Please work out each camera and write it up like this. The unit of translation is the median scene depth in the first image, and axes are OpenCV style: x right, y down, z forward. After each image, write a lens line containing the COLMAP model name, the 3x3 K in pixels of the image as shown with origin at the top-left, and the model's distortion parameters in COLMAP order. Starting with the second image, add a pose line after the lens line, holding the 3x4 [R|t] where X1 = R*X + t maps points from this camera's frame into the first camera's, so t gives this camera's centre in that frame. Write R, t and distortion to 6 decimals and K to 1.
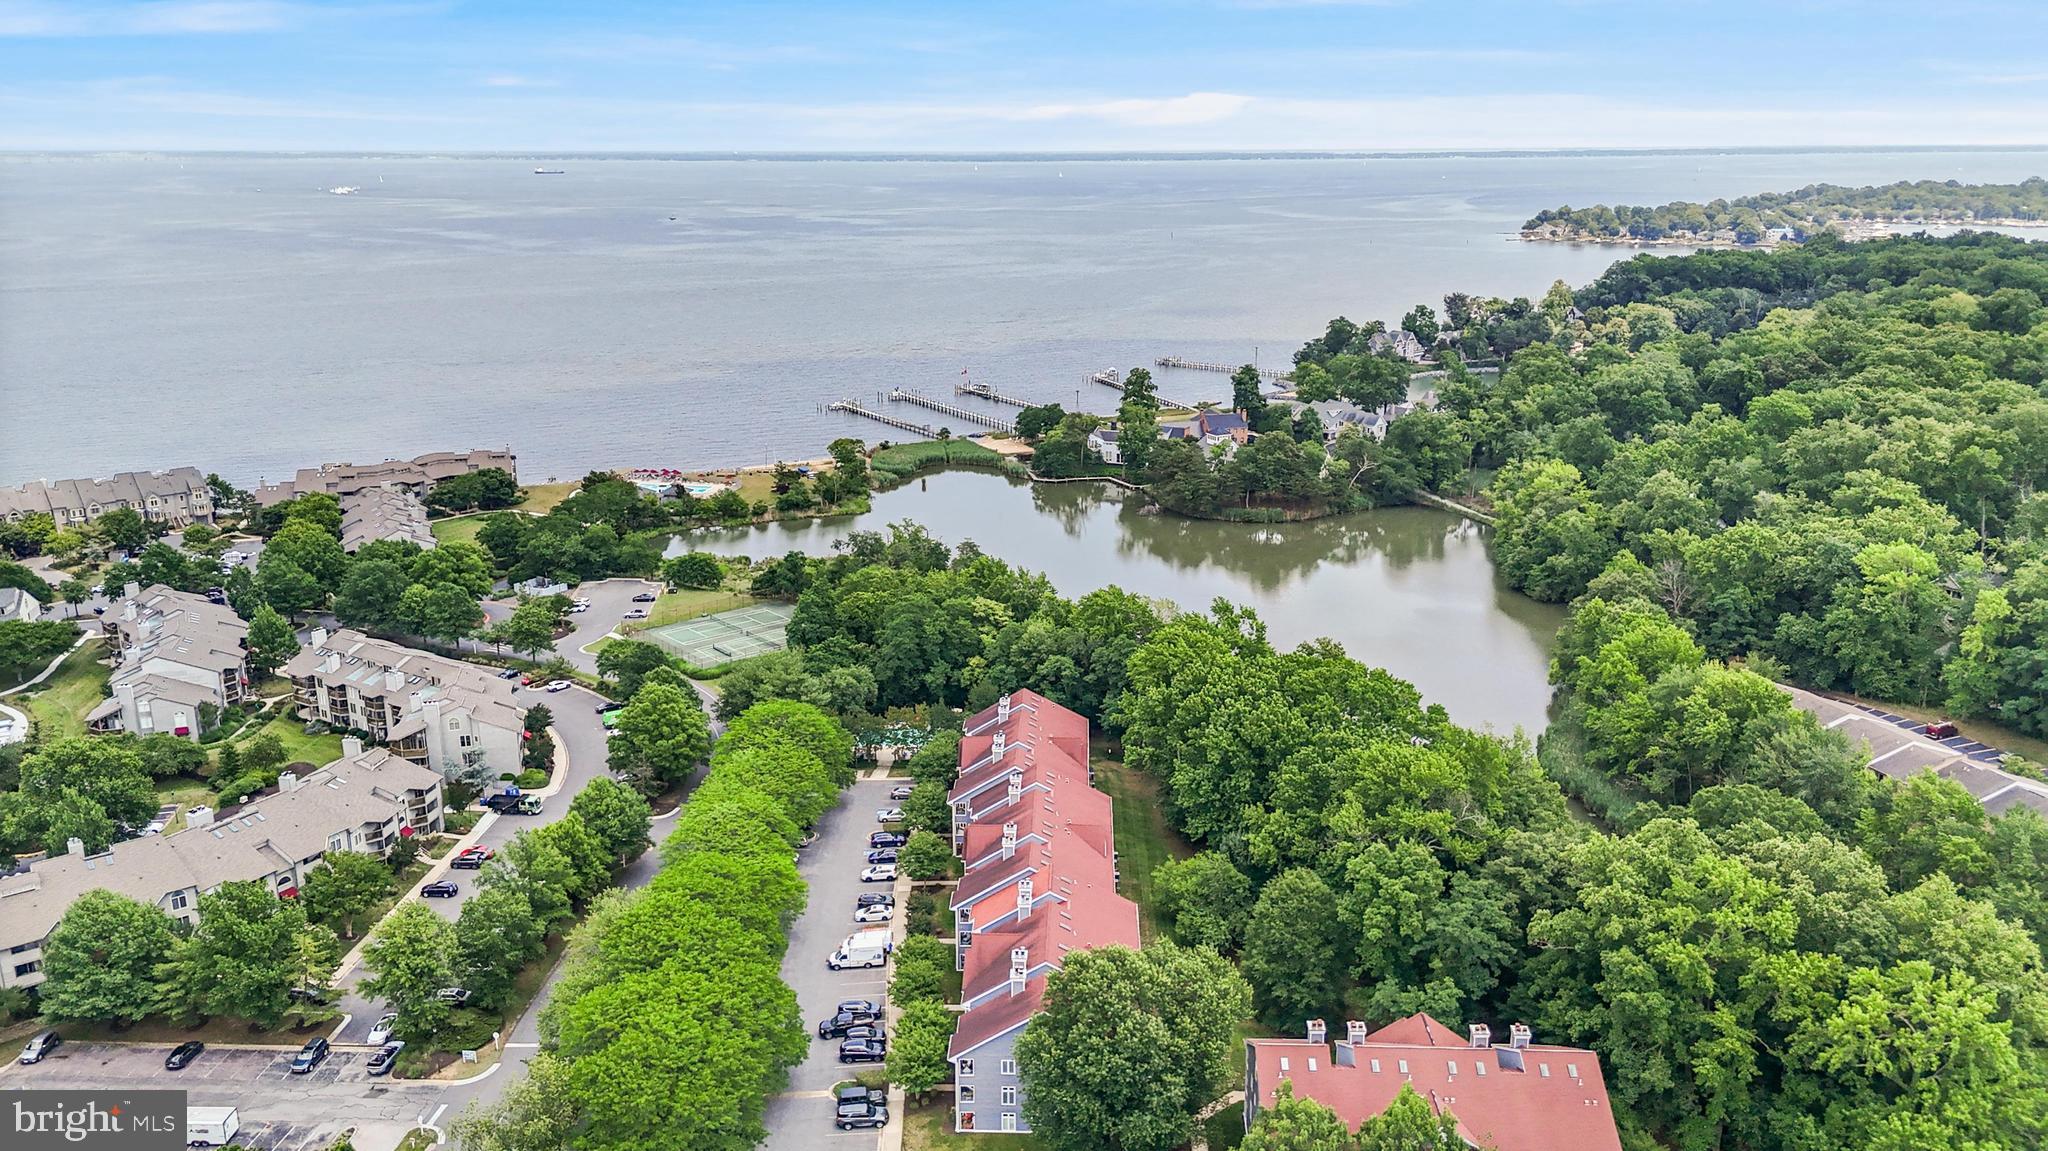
lens RADIAL K [[1533.6, 0, 1024.0], [0, 1533.6, 575.5], [0, 0, 1]] dist [0.073683, -0.084656]
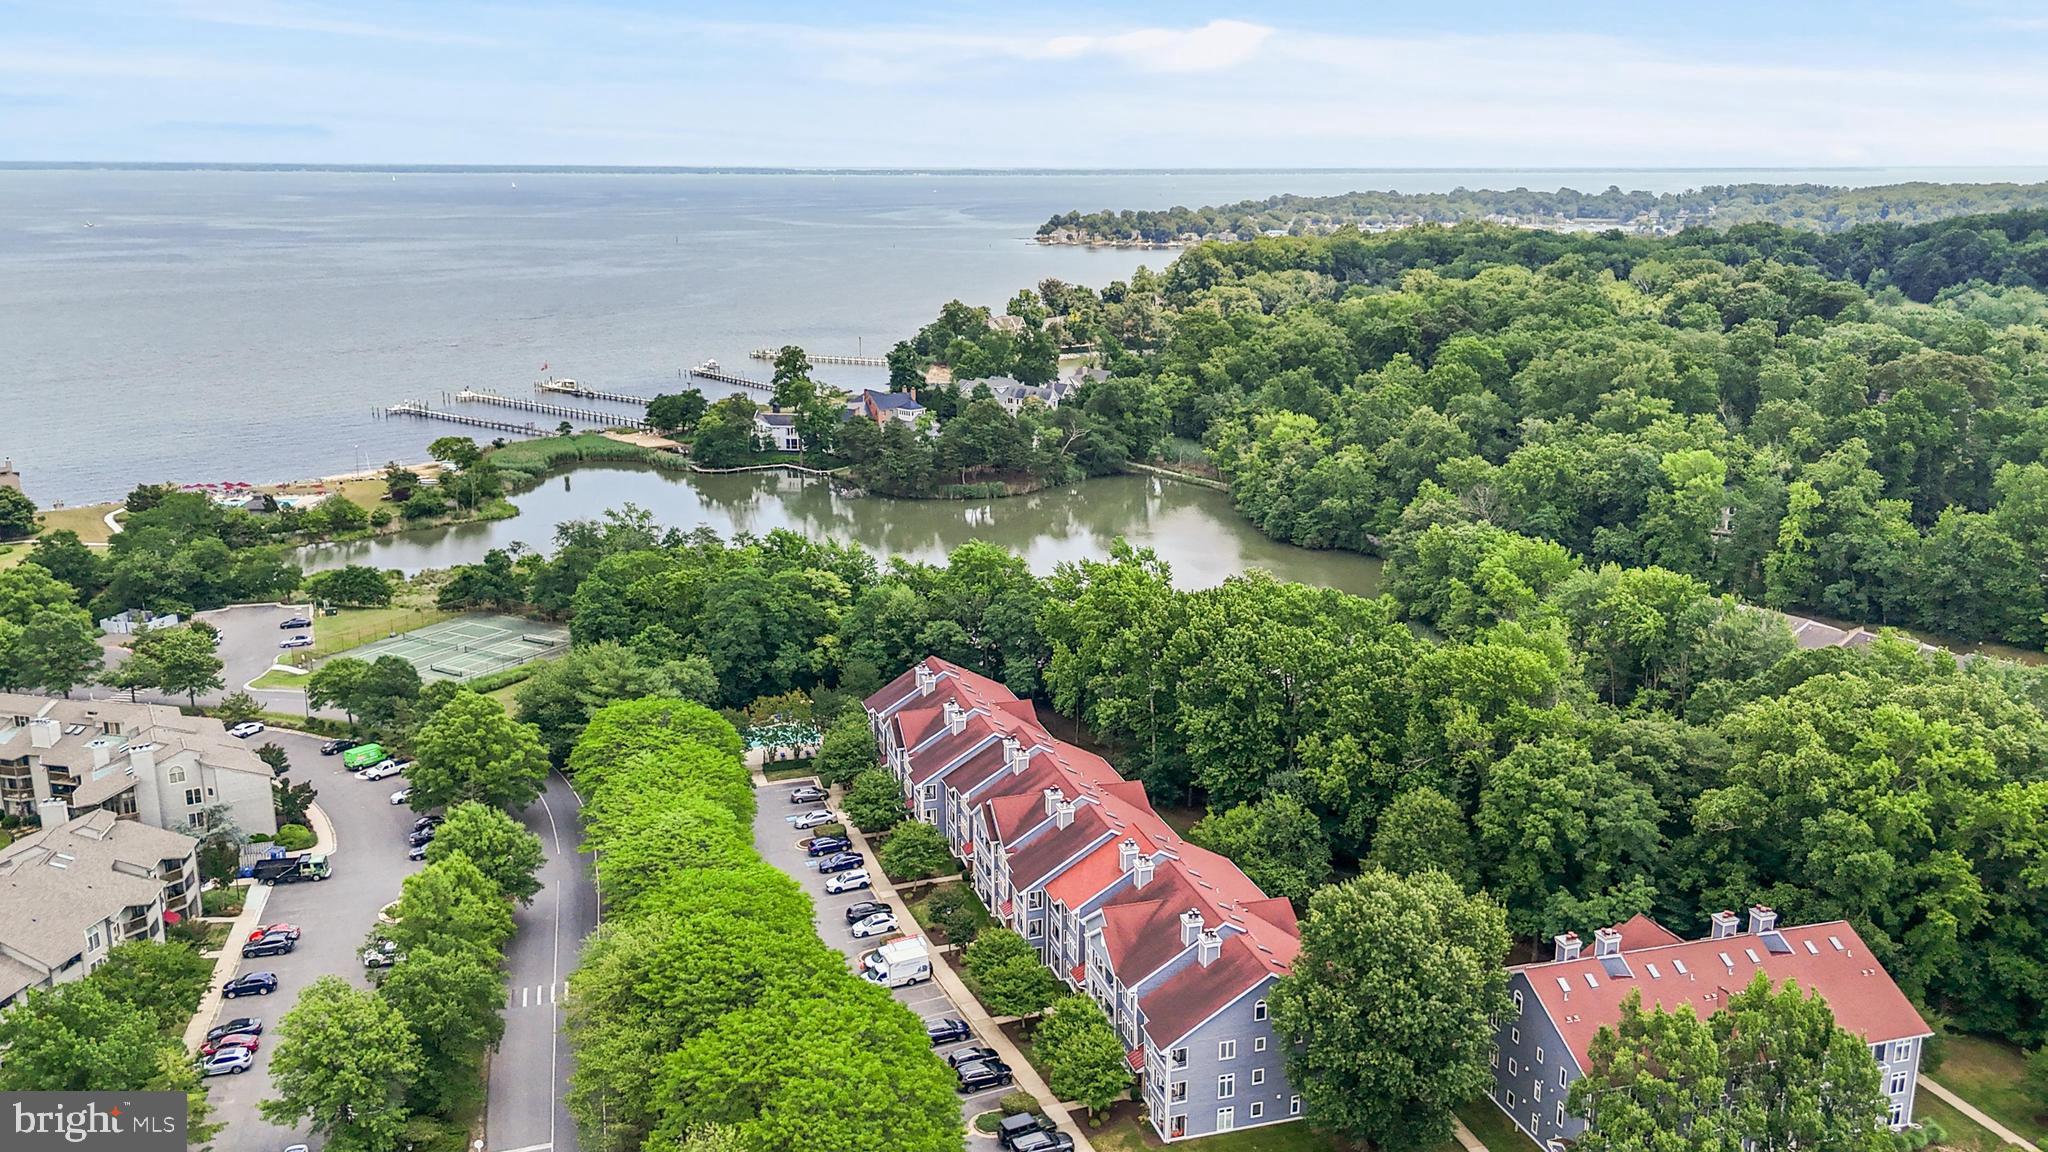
lens RADIAL K [[1633.2, 0, 1024.0], [0, 1633.2, 576.0], [0, 0, 1]] dist [0.079932, -0.088854]
pose [[0.944854, -0.073363, 0.319168, -0.161914], [0.081778, 0.996565, -0.013024, 0.031483], [-0.317116, 0.038407, 0.947609, 0.088777]]
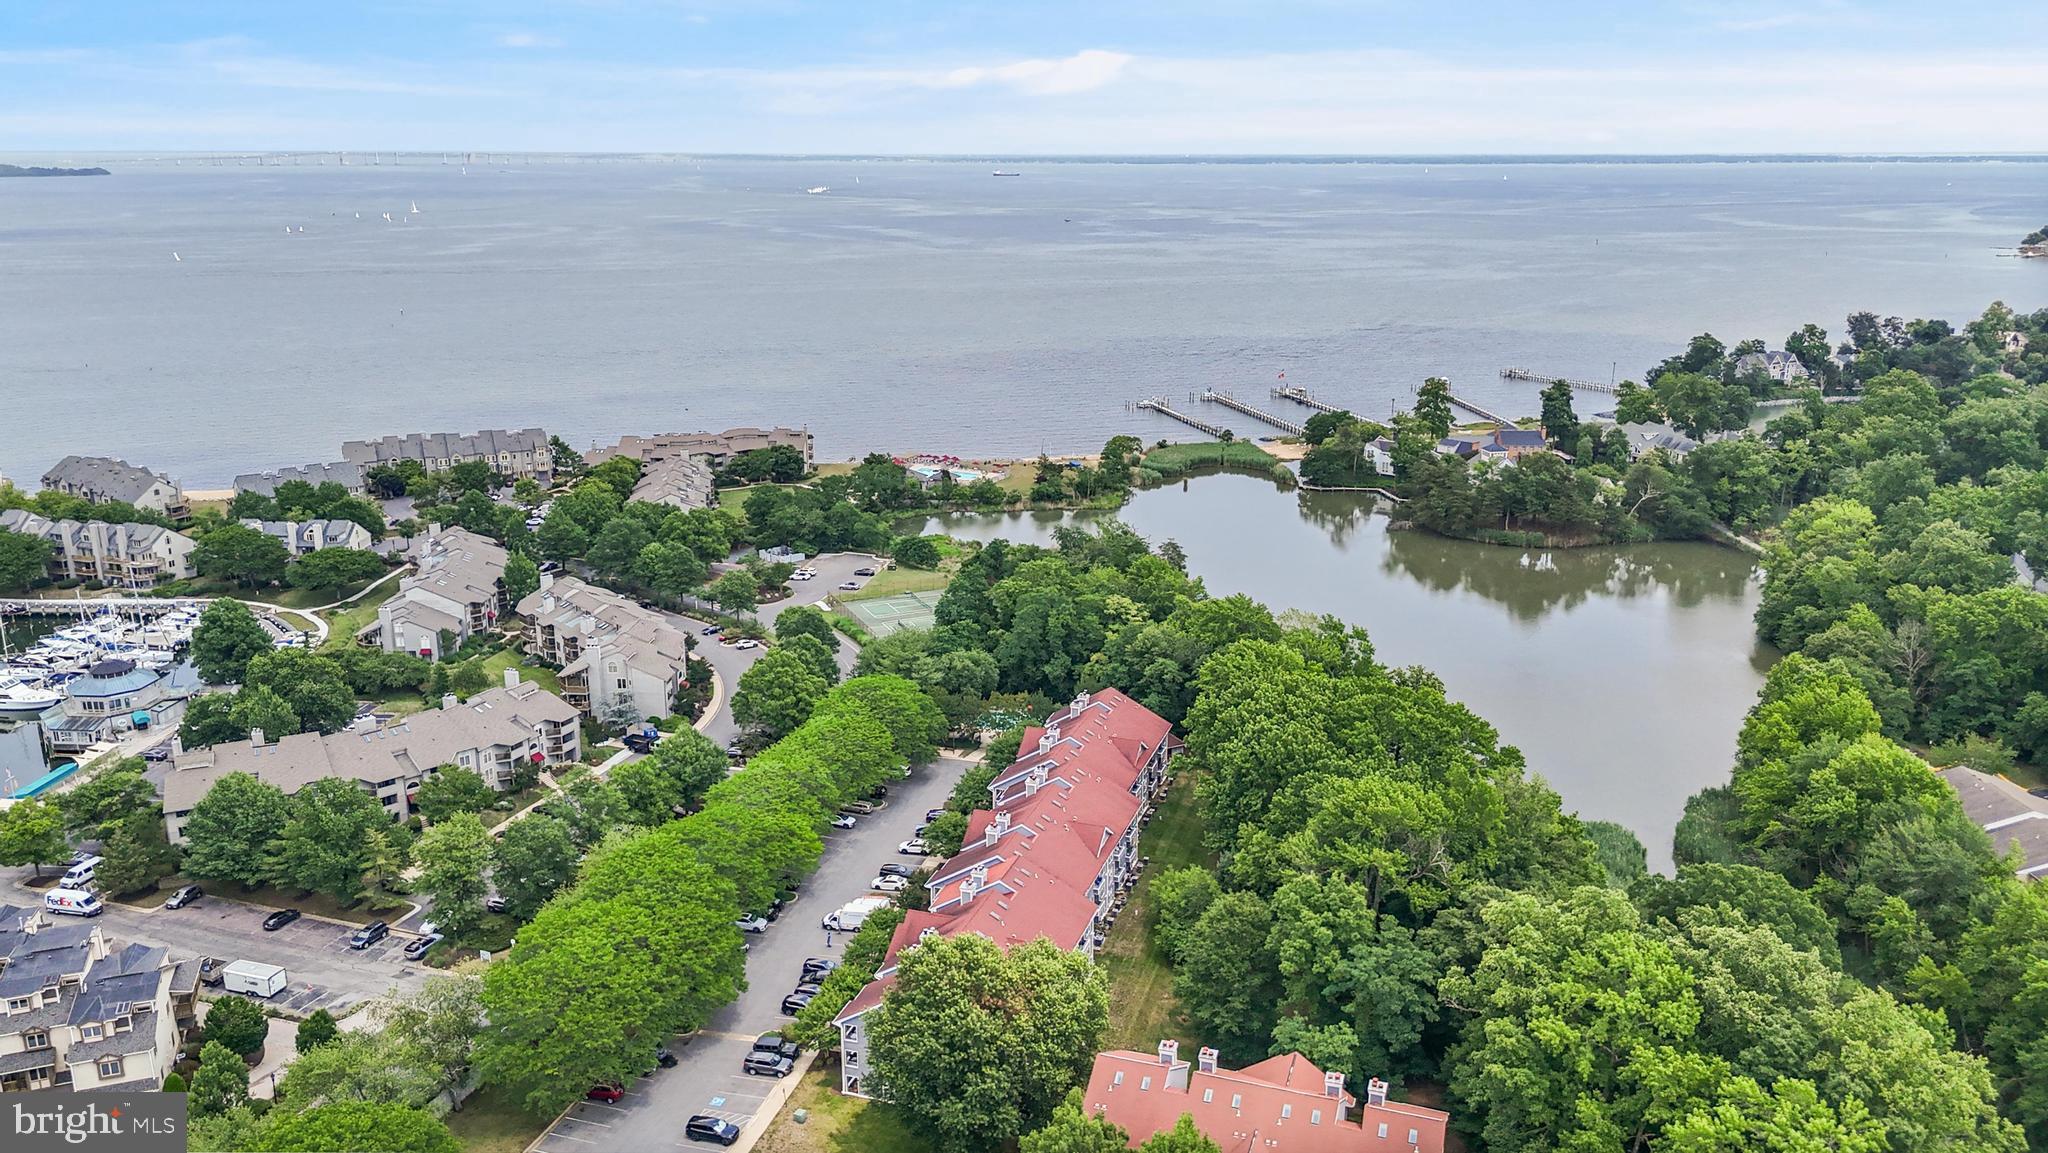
lens RADIAL K [[1518.0, 0, 1024.0], [0, 1518.0, 576.5], [0, 0, 1]] dist [0.072339, -0.079389]
pose [[0.959053, 0.080291, -0.271608, 0.144428], [-0.079871, 0.996725, 0.012620, -0.004573], [0.271731, 0.009590, 0.962325, 0.016427]]
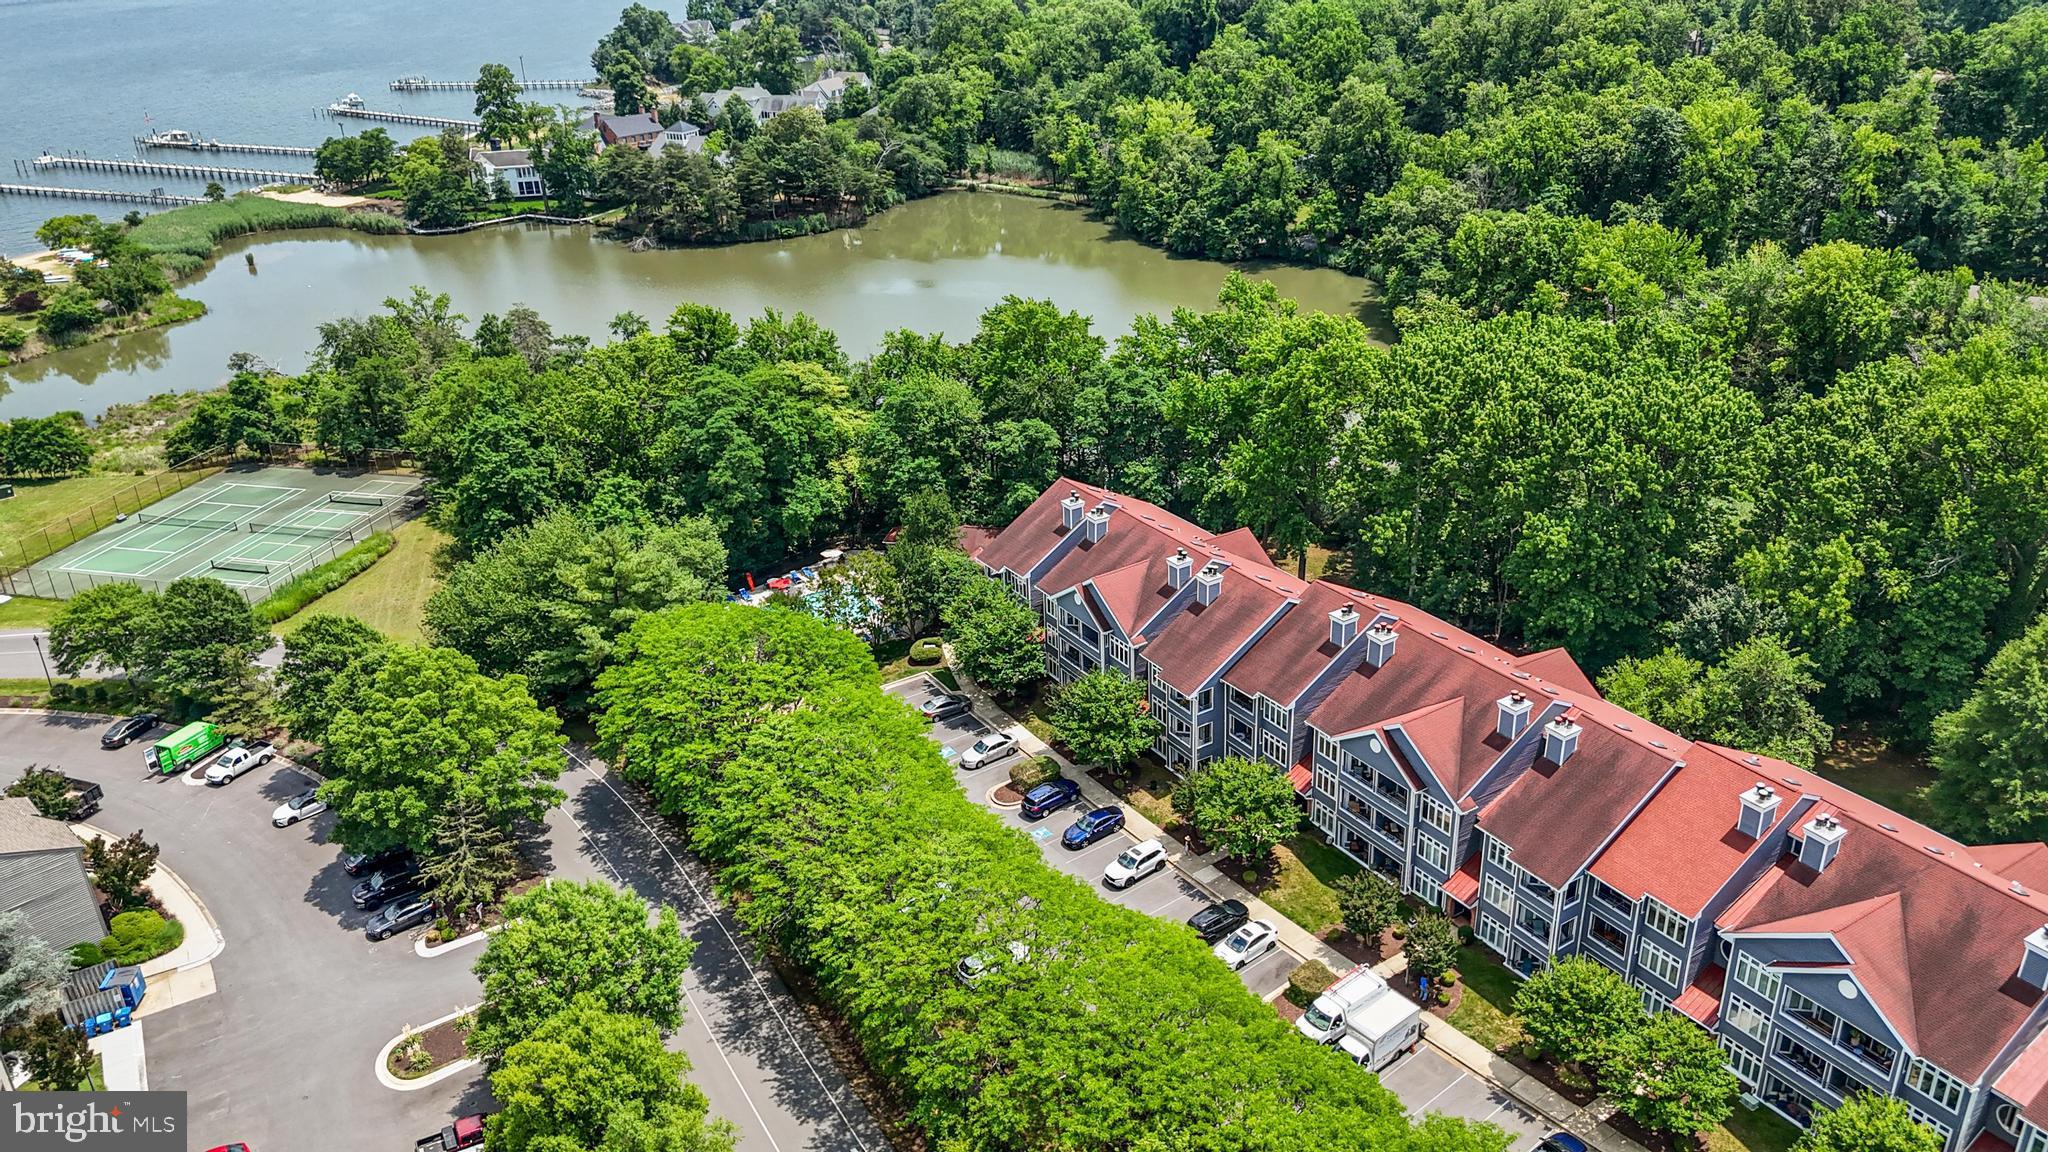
lens RADIAL K [[1518.0, 0, 1024.0], [0, 1518.0, 576.0], [0, 0, 1]] dist [0.072339, -0.079389]
pose [[0.822255, -0.261460, 0.505505, -0.215721], [0.181773, 0.962352, 0.202080, -0.006270], [-0.539310, -0.074274, 0.838826, 0.356937]]
